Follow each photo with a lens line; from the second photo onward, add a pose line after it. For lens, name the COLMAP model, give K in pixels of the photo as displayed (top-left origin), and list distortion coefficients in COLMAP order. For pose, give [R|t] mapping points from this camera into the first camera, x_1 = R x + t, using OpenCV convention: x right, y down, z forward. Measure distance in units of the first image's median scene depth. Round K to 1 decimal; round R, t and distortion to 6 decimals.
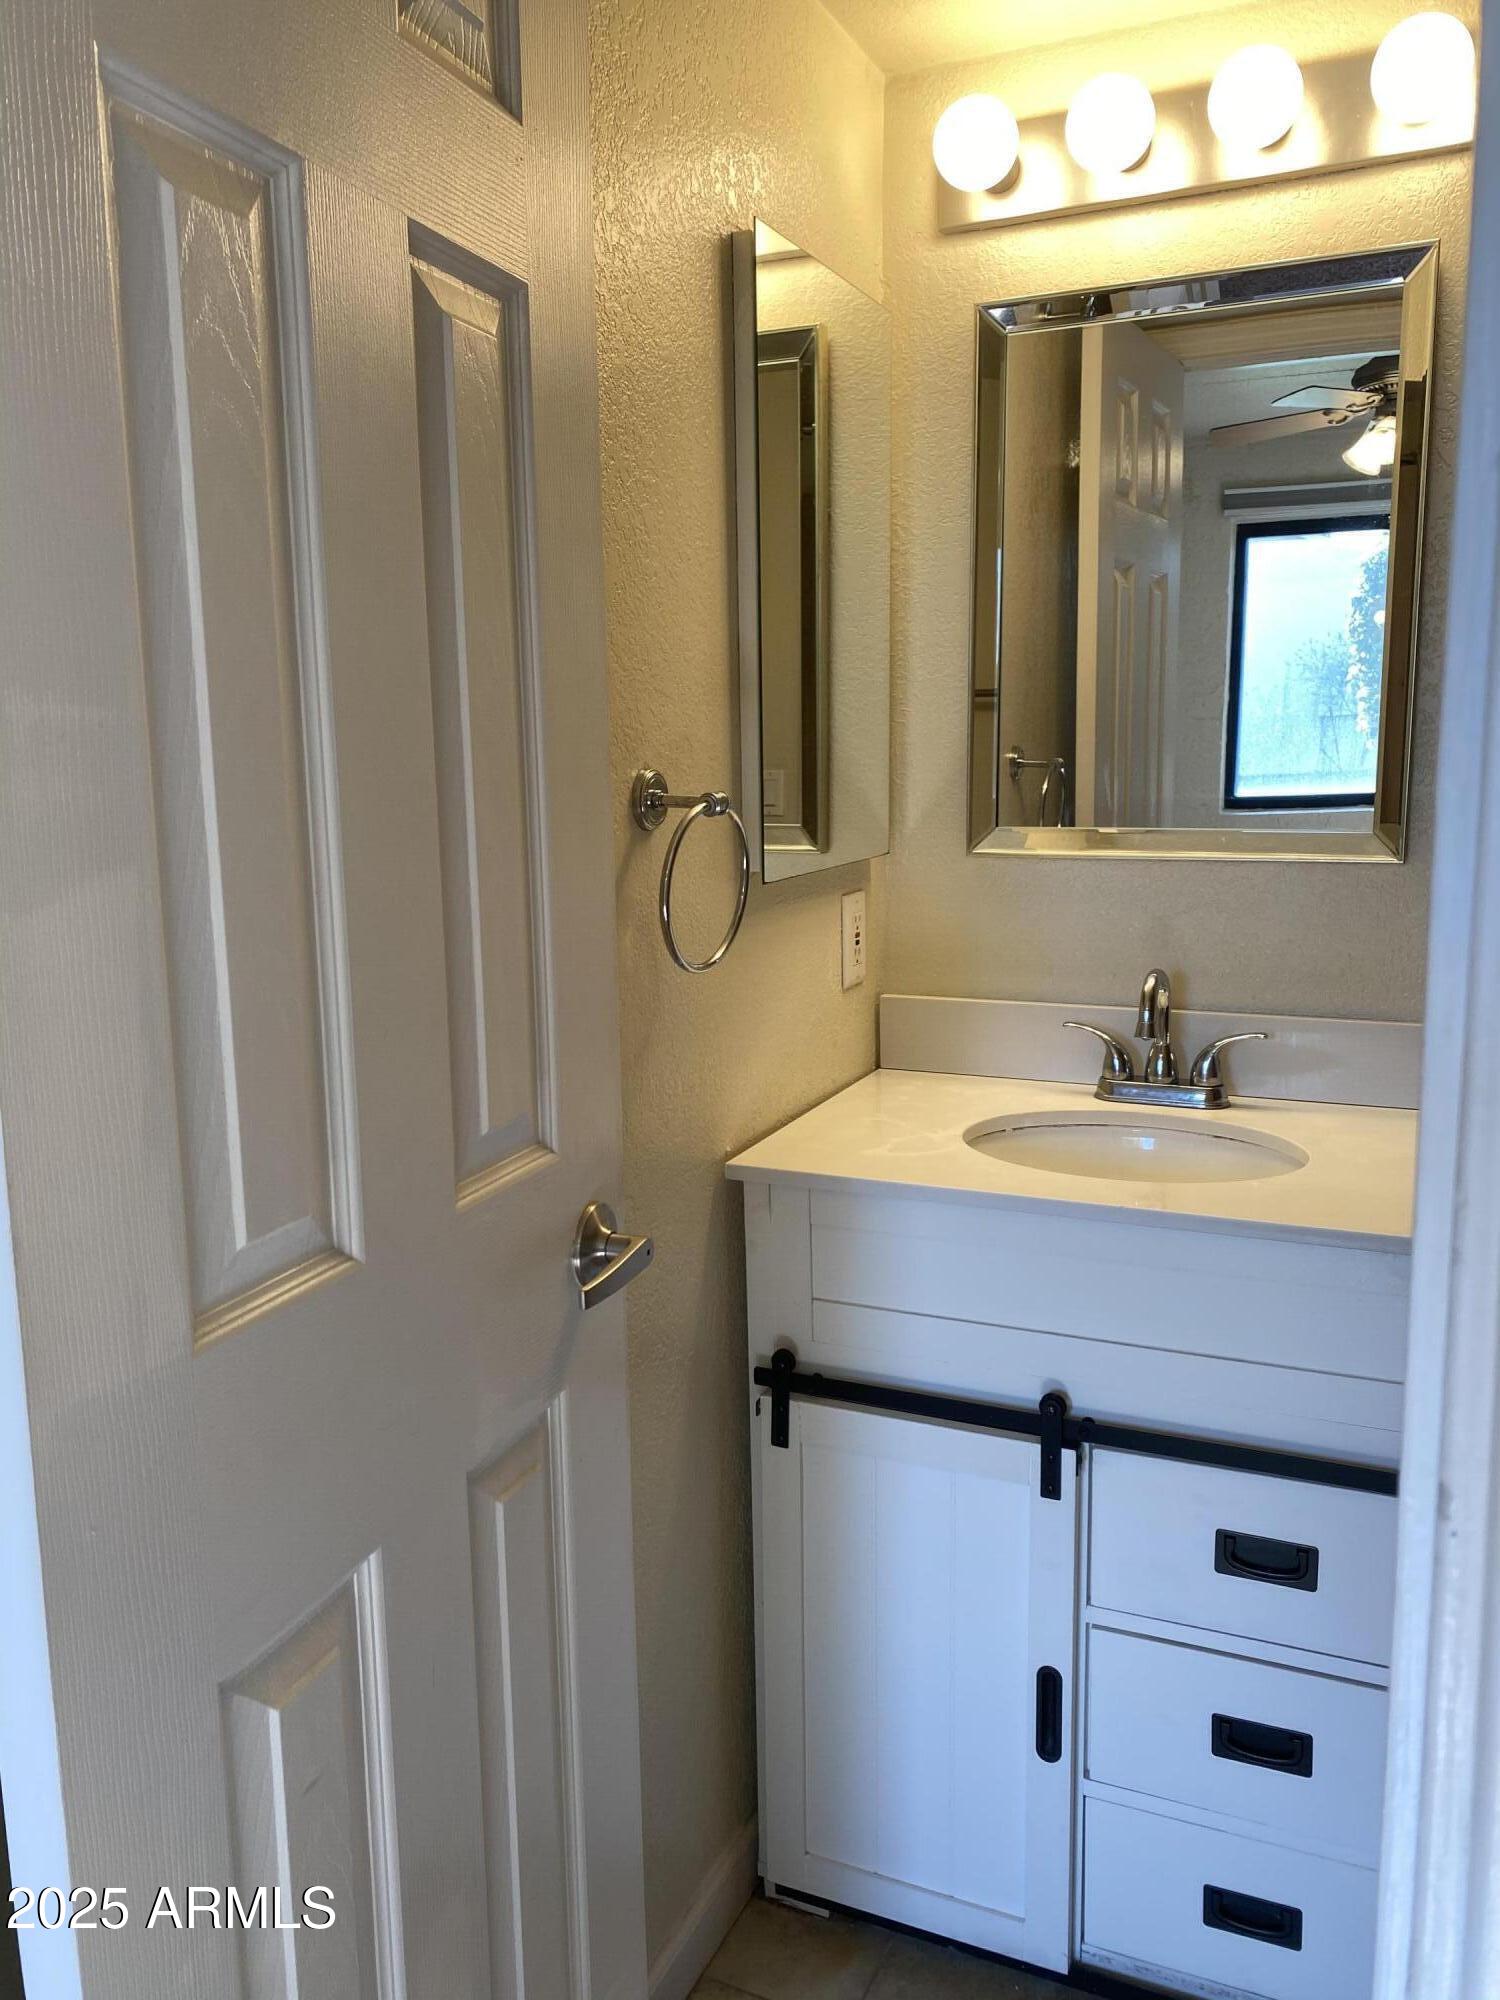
lens RADIAL K [[1504.1, 0, 752.7], [0, 1504.1, 996.6], [0, 0, 1]] dist [0.099538, -0.167017]
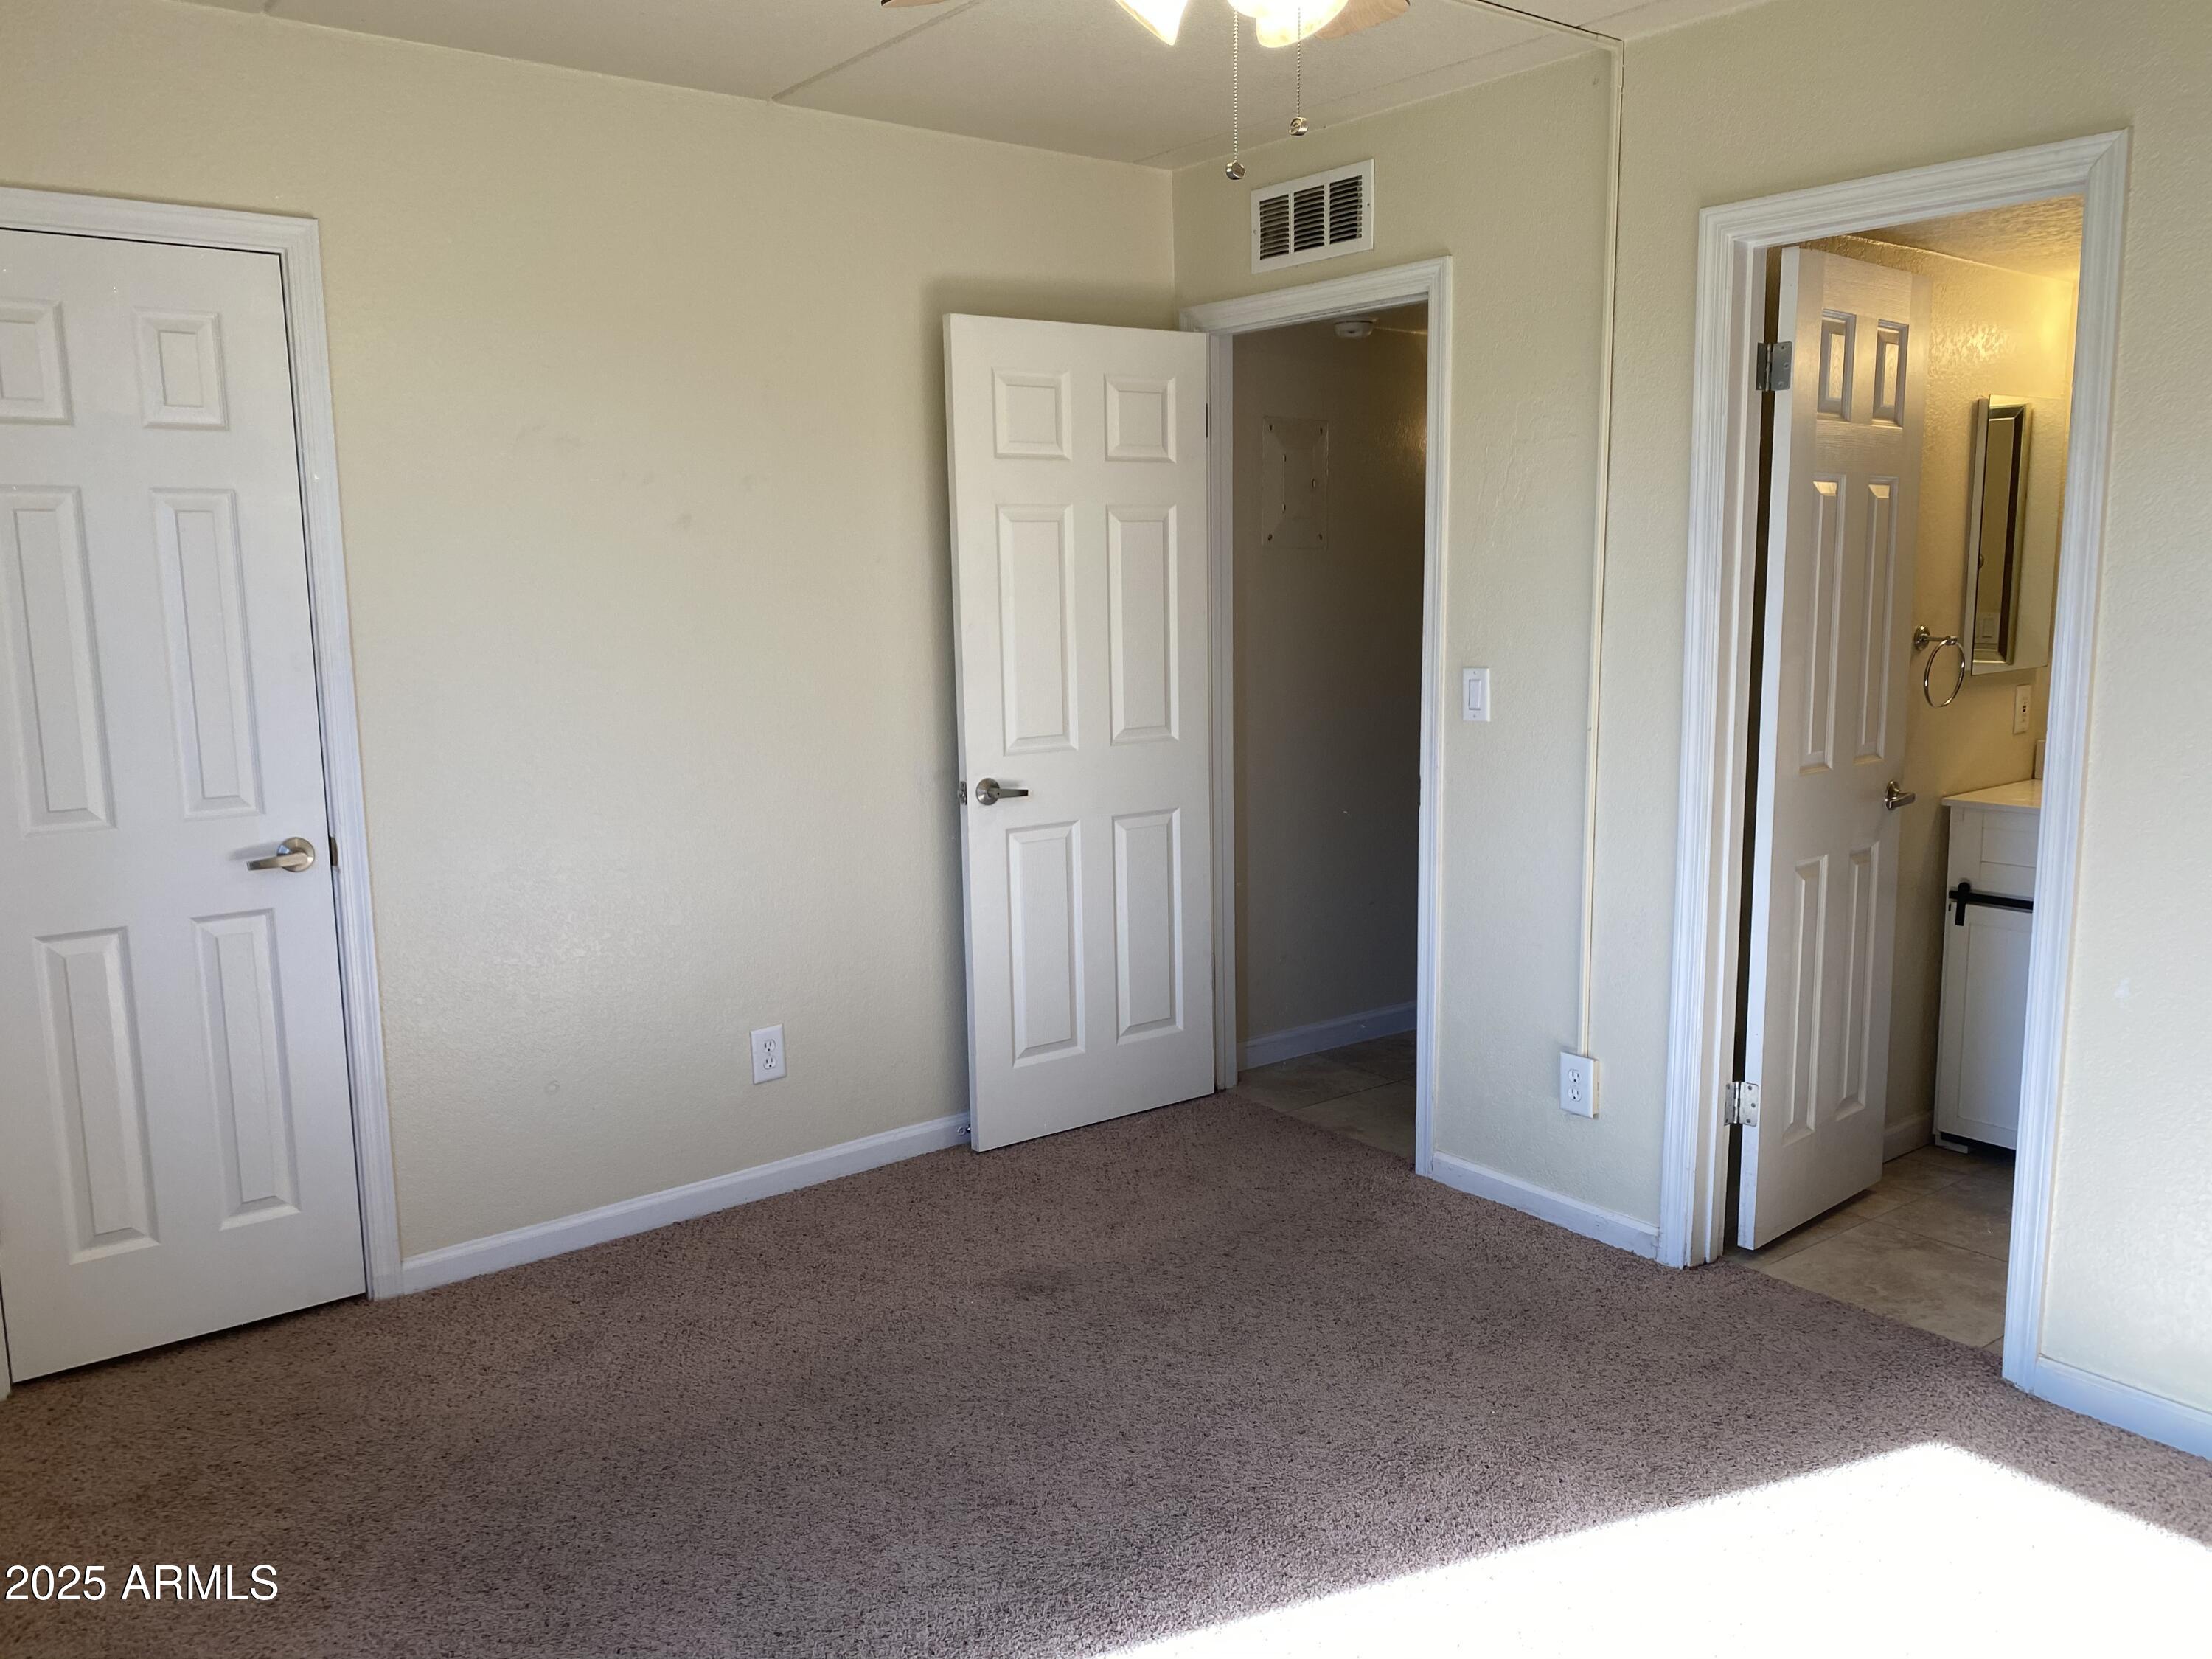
lens RADIAL K [[1728.4, 0, 1106.0], [0, 1728.4, 829.5], [0, 0, 1]] dist [0.016881, -0.003907]
pose [[0.892964, 0.072031, -0.444328, 0.020542], [-0.074321, 0.997159, 0.012289, 0.210460], [0.443951, 0.022050, 0.895780, -1.821817]]
